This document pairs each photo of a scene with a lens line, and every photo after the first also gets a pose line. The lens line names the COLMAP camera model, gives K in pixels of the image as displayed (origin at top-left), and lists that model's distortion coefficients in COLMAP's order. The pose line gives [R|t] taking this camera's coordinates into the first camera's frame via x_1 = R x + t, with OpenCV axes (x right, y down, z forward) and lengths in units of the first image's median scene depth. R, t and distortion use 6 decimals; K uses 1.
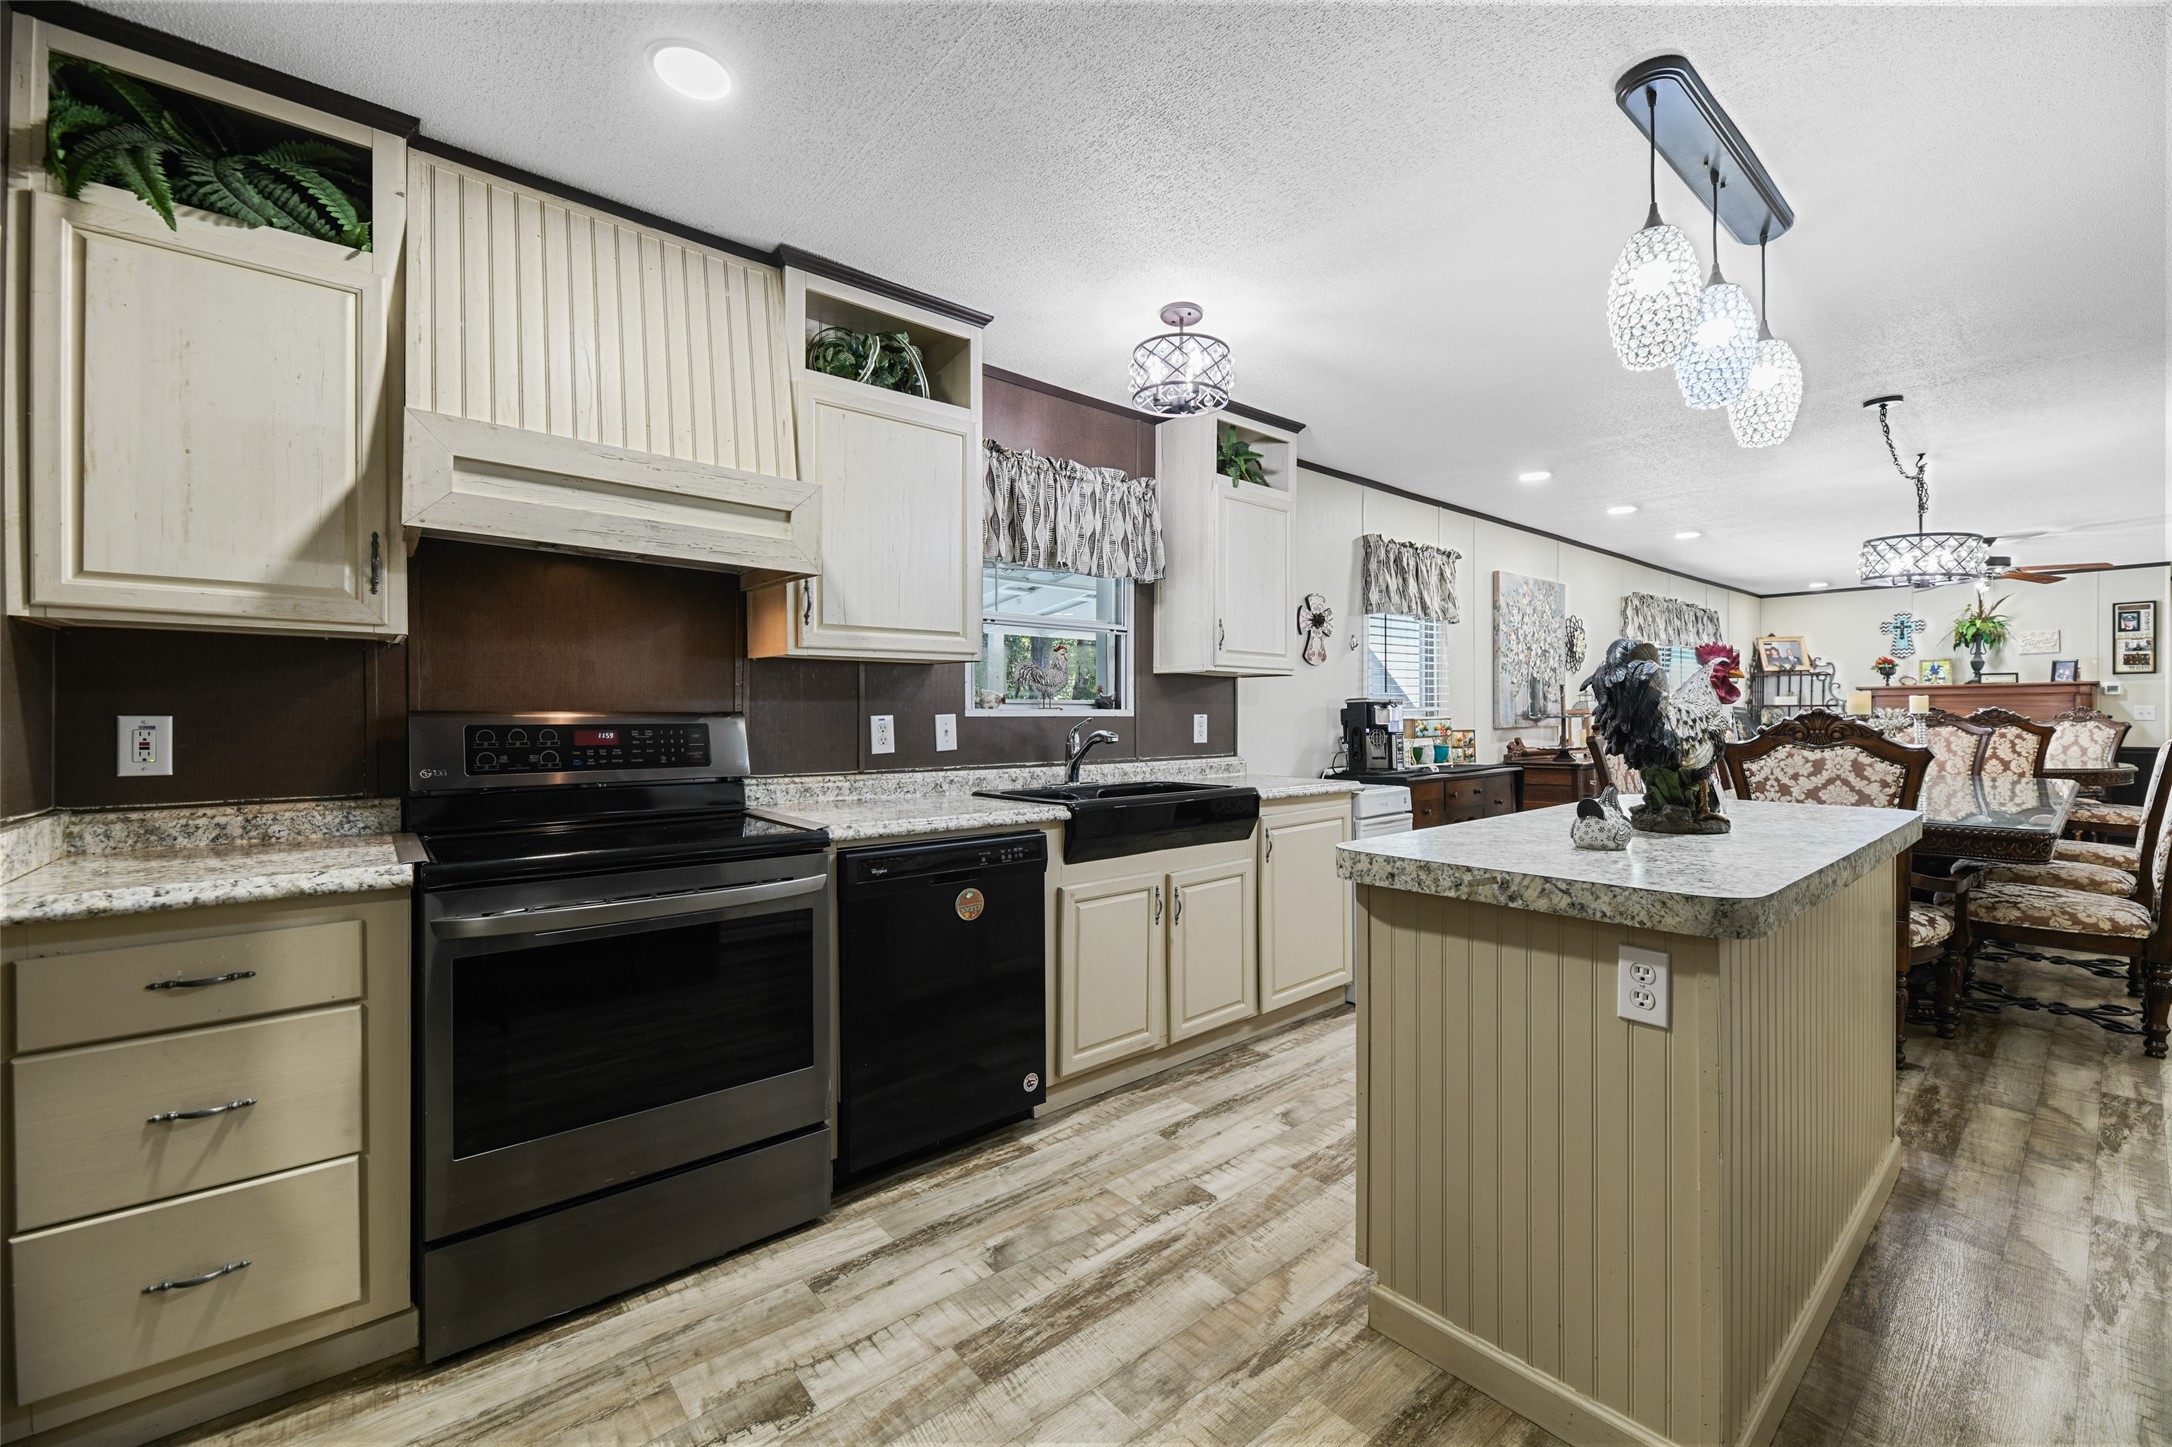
lens RADIAL K [[881.9, 0, 1089.7], [0, 881.9, 719.9], [0, 0, 1]] dist [0.001284, -0.000054]
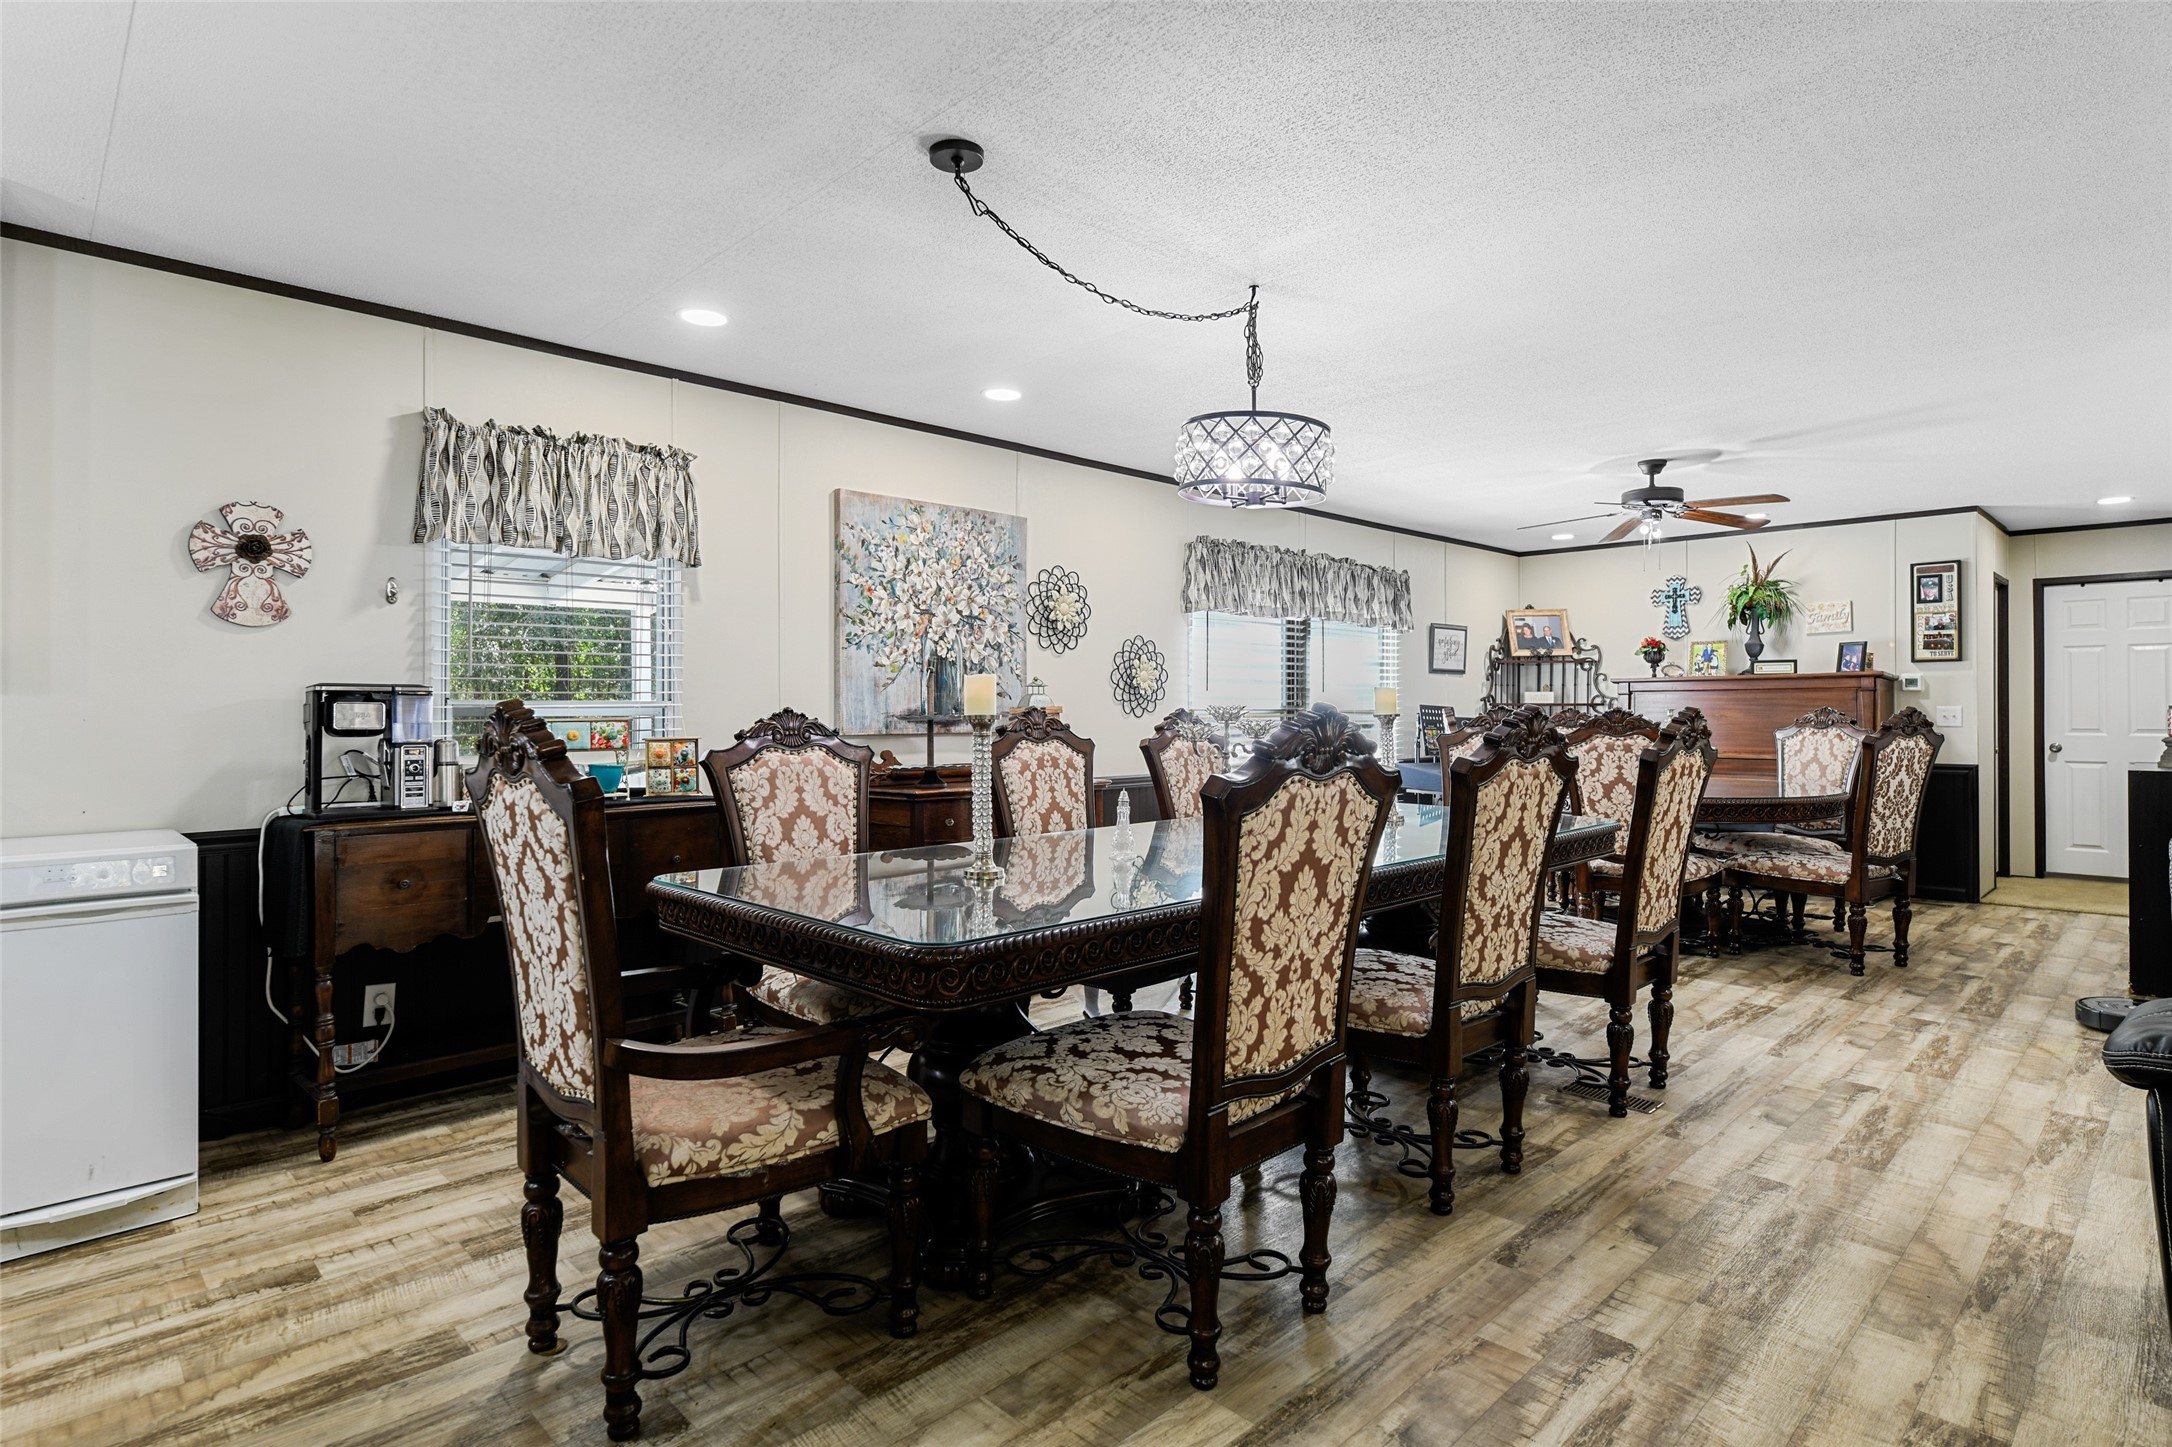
lens RADIAL K [[1089.8, 0, 1084.4], [0, 1089.8, 717.5], [0, 0, 1]] dist [0.006361, 0.000245]
pose [[0.997986, 0.003878, 0.063318, 0.421238], [-0.003817, 0.999992, -0.001082, -0.003132], [-0.063322, 0.000838, 0.997993, 0.150347]]
